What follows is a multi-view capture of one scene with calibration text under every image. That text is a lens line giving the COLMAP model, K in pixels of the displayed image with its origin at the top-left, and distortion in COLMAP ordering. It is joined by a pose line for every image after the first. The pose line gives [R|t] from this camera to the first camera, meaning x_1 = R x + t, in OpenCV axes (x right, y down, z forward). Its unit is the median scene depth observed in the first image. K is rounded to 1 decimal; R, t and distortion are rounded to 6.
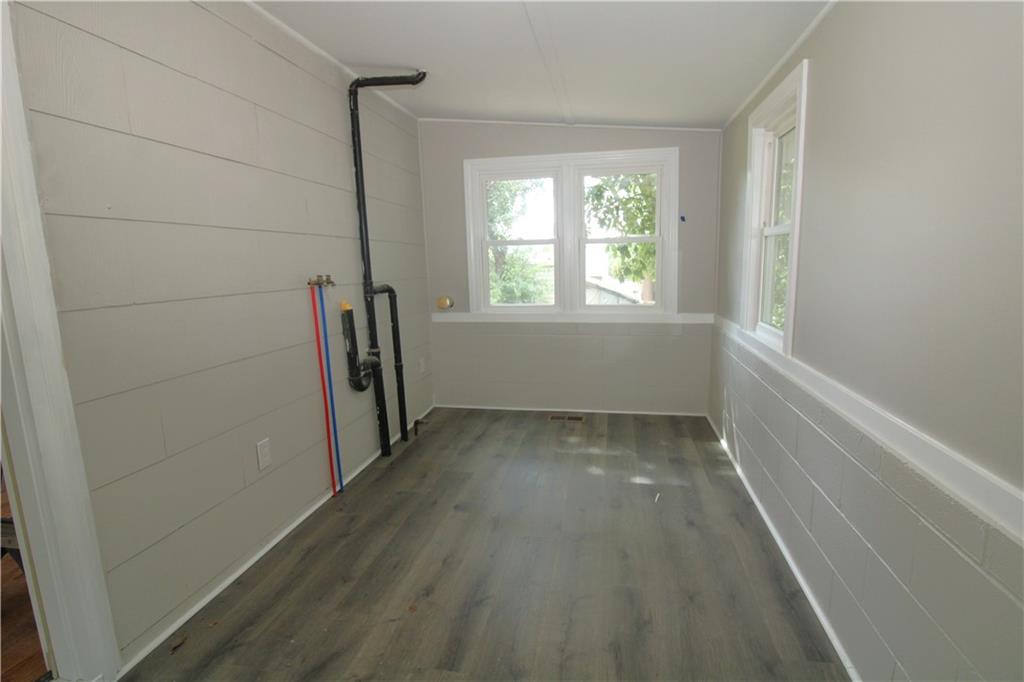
lens RADIAL K [[504.0, 0, 516.2], [0, 504.0, 343.0], [0, 0, 1]] dist [0.001644, -0.000078]
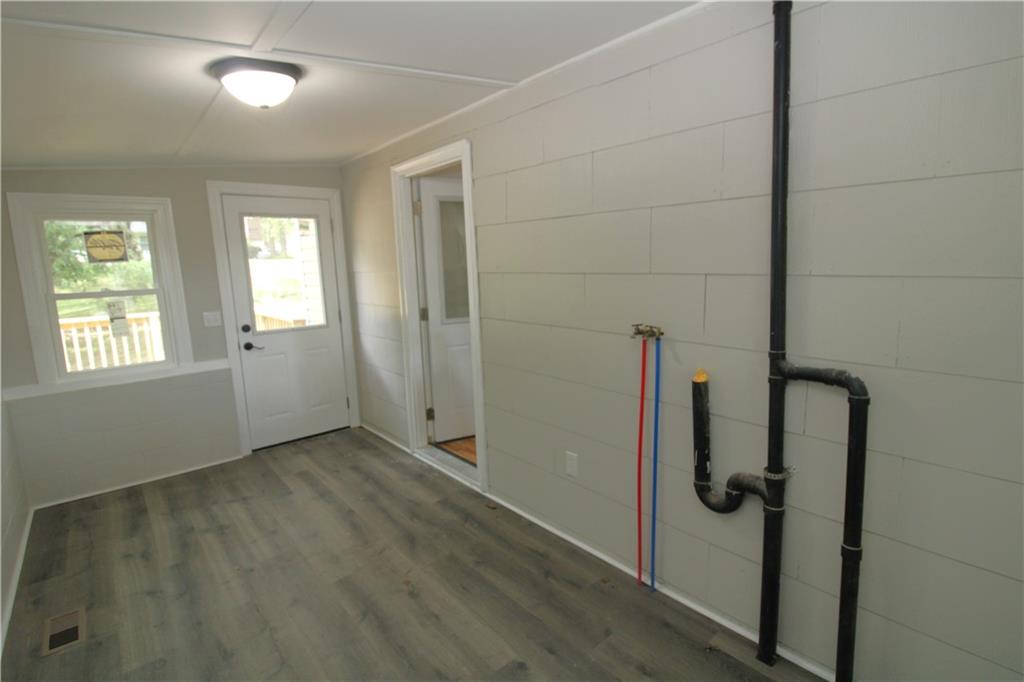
lens RADIAL K [[504.0, 0, 517.1], [0, 504.0, 338.5], [0, 0, 1]] dist [0.001644, -0.000078]
pose [[-0.624007, 0.177140, -0.761076, 0.374800], [-0.071630, 0.956900, 0.281447, -0.343665], [0.778129, 0.230140, -0.584424, 1.409966]]
